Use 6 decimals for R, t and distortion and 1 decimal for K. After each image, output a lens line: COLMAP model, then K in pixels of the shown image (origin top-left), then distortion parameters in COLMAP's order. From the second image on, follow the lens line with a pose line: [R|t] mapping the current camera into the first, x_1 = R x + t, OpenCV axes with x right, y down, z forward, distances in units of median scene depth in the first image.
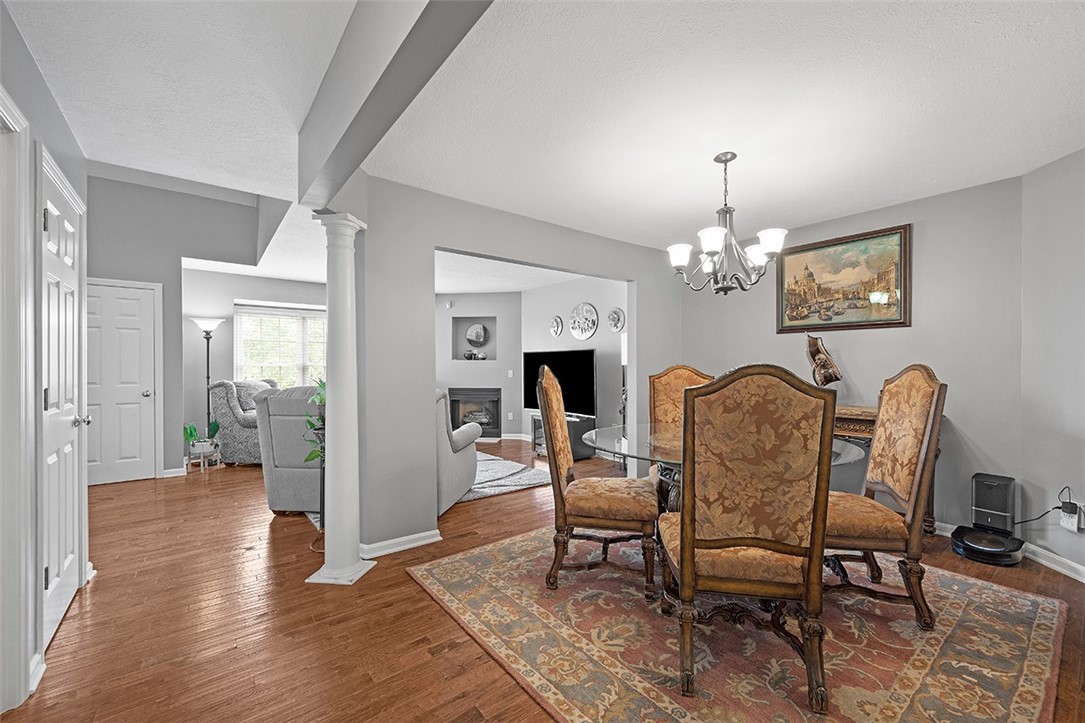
lens RADIAL K [[441.7, 0, 546.3], [0, 441.7, 365.0], [0, 0, 1]] dist [0.000416, 0.000035]
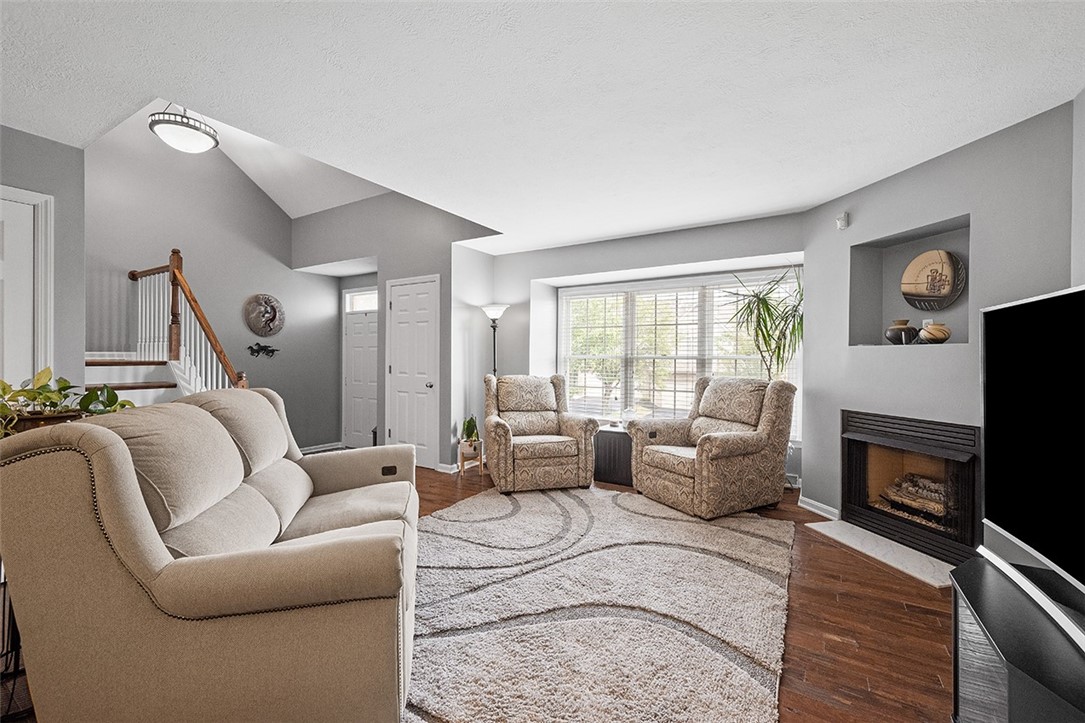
lens RADIAL K [[454.8, 0, 542.5], [0, 454.8, 361.5], [0, 0, 1]] dist [0.001512, 0.000119]
pose [[0.344163, 0.007806, -0.938877, 0.161149], [-0.003287, 0.999969, 0.007109, 0.003052], [0.938904, 0.000640, 0.344178, 0.875543]]
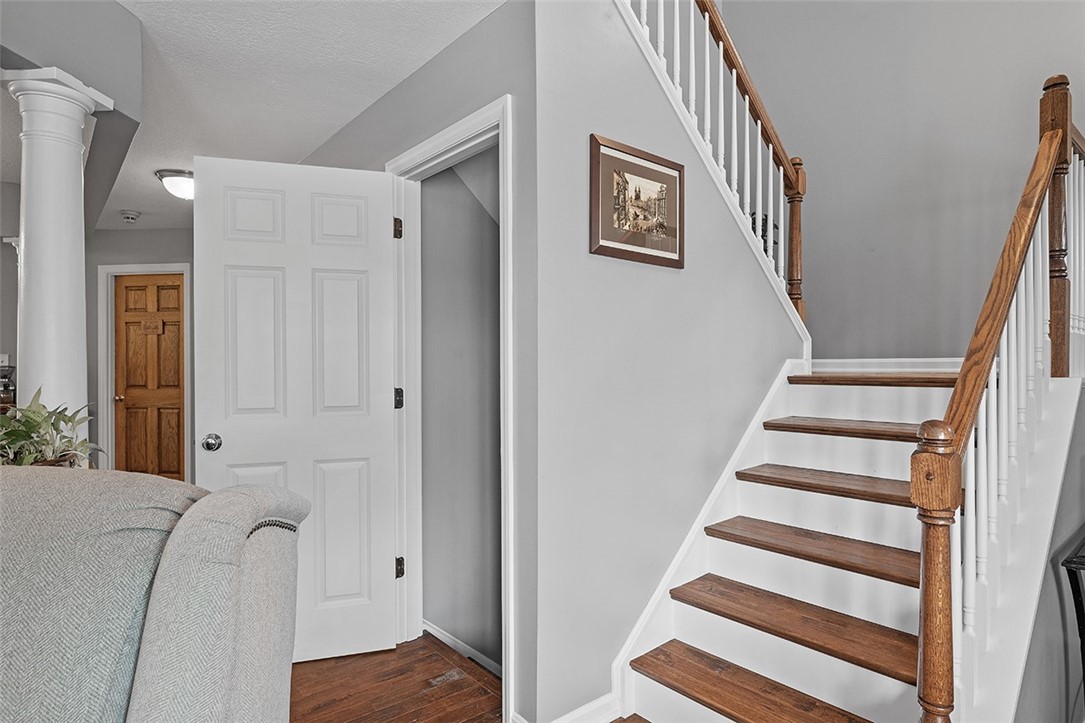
lens RADIAL K [[603.5, 0, 540.9], [0, 603.5, 363.8], [0, 0, 1]] dist [-0.000070, -0.000258]
pose [[-0.999675, 0.001138, -0.025458, -0.551278], [0.001229, 0.999993, -0.003583, 0.001474], [0.025454, -0.003613, -0.999669, 0.939517]]
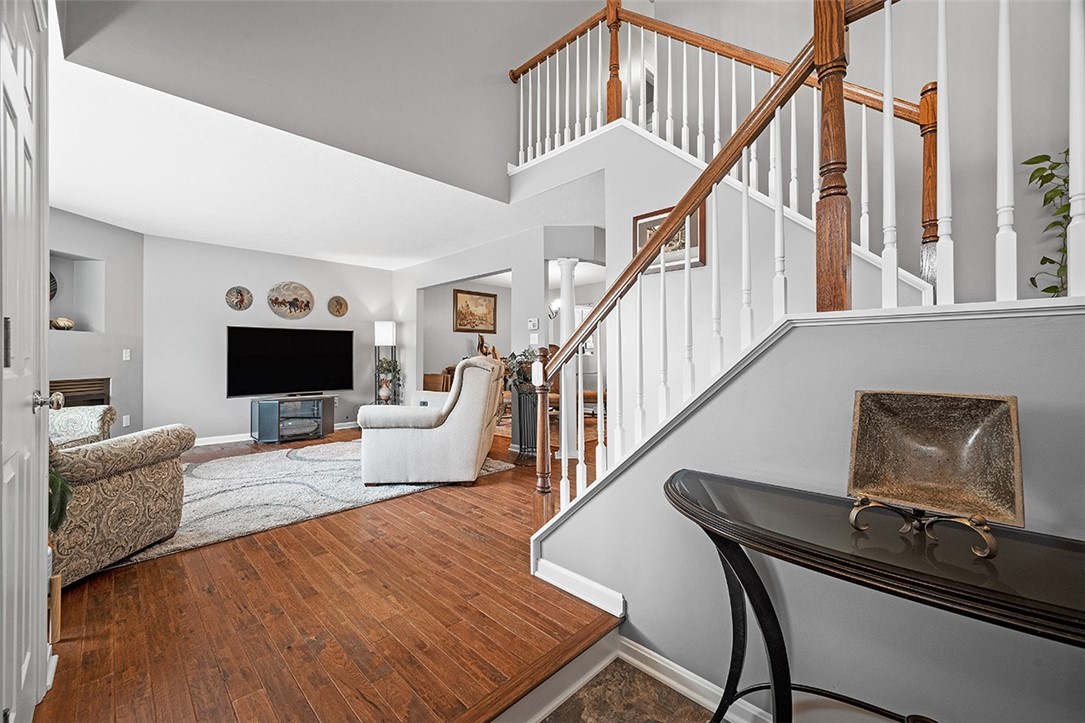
lens RADIAL K [[427.1, 0, 541.6], [0, 427.1, 354.2], [0, 0, 1]] dist [-0.001712, -0.000251]
pose [[-0.118974, 0.008067, 0.992865, -1.189832], [0.000876, 0.999967, -0.008020, 0.037751], [-0.992897, -0.000084, -0.118977, 0.715428]]
